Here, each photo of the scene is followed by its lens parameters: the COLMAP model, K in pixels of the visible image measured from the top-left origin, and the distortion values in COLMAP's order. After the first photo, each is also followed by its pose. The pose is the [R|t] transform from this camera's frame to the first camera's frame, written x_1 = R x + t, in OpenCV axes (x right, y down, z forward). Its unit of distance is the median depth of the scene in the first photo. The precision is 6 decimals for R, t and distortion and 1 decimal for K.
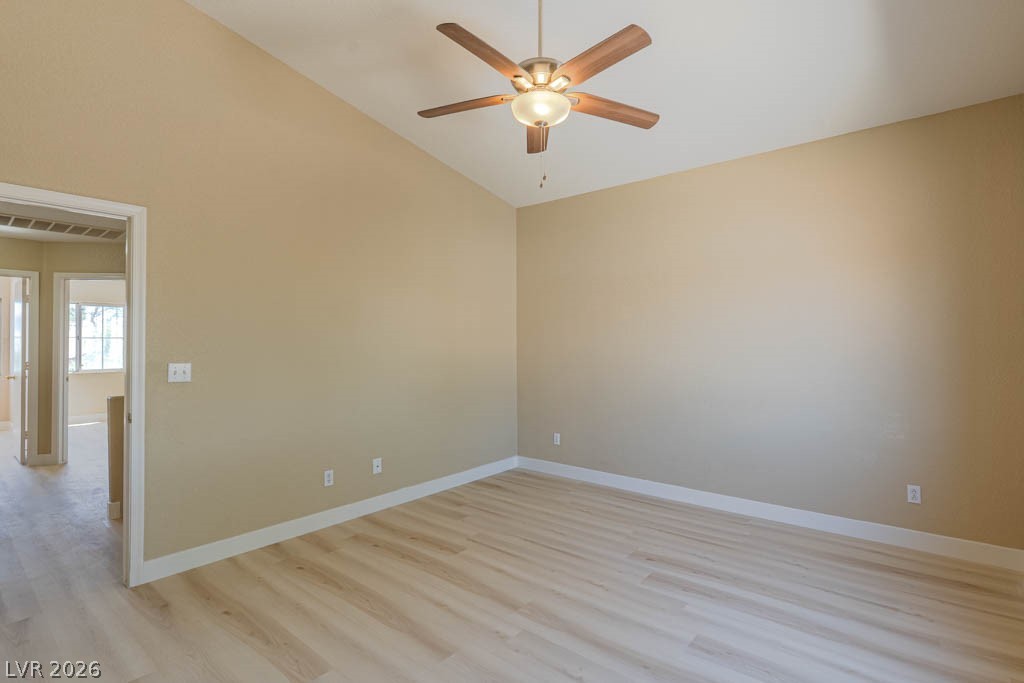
lens RADIAL K [[505.0, 0, 560.4], [0, 505.0, 344.3], [0, 0, 1]] dist [-0.010757, 0.000109]
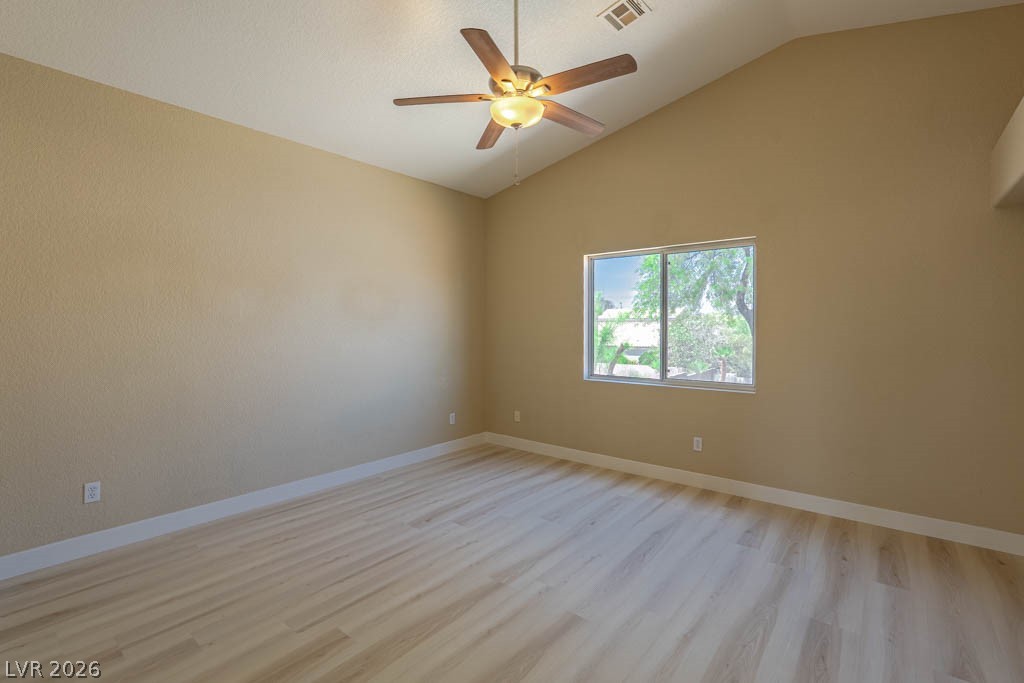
lens RADIAL K [[472.7, 0, 524.8], [0, 472.7, 337.1], [0, 0, 1]] dist [-0.001997, -0.000104]
pose [[-0.005337, -0.019686, 0.999792, -0.812876], [0.007811, 0.999775, 0.019728, 0.003619], [-0.999955, 0.007915, -0.005182, 0.746504]]
